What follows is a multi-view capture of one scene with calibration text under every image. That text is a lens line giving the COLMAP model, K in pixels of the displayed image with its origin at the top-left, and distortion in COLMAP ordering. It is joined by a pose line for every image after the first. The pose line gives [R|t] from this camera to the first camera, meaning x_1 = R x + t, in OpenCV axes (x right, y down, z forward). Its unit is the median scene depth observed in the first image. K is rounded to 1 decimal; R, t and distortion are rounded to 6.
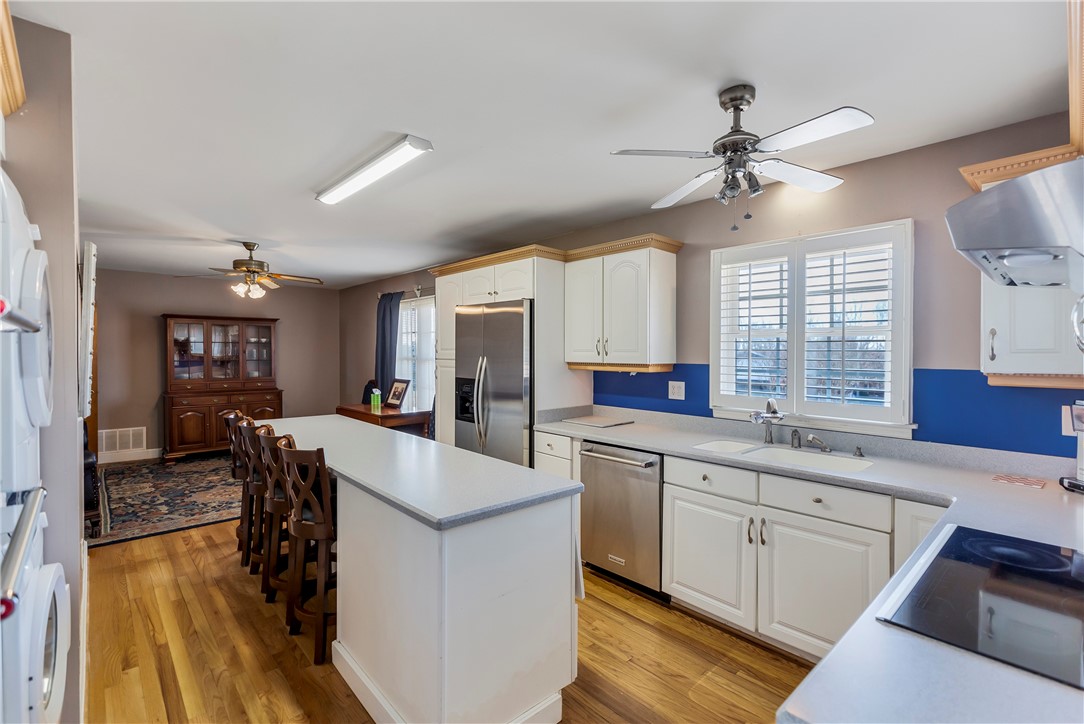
lens RADIAL K [[493.1, 0, 558.6], [0, 493.1, 354.2], [0, 0, 1]] dist [0.003198, -0.001230]
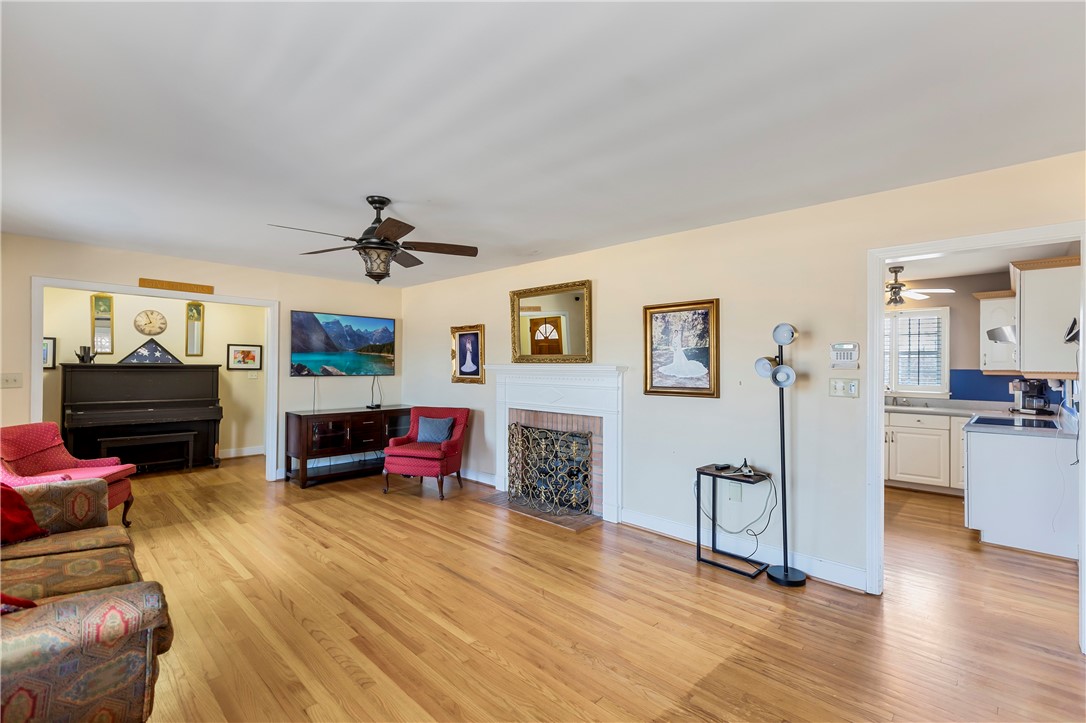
lens RADIAL K [[494.0, 0, 545.3], [0, 494.0, 363.9], [0, 0, 1]] dist [0.003198, -0.001230]
pose [[0.998457, -0.002801, 0.055457, -0.811058], [0.003421, 0.999933, -0.011089, 0.013029], [-0.055422, 0.011262, 0.998399, -0.761833]]
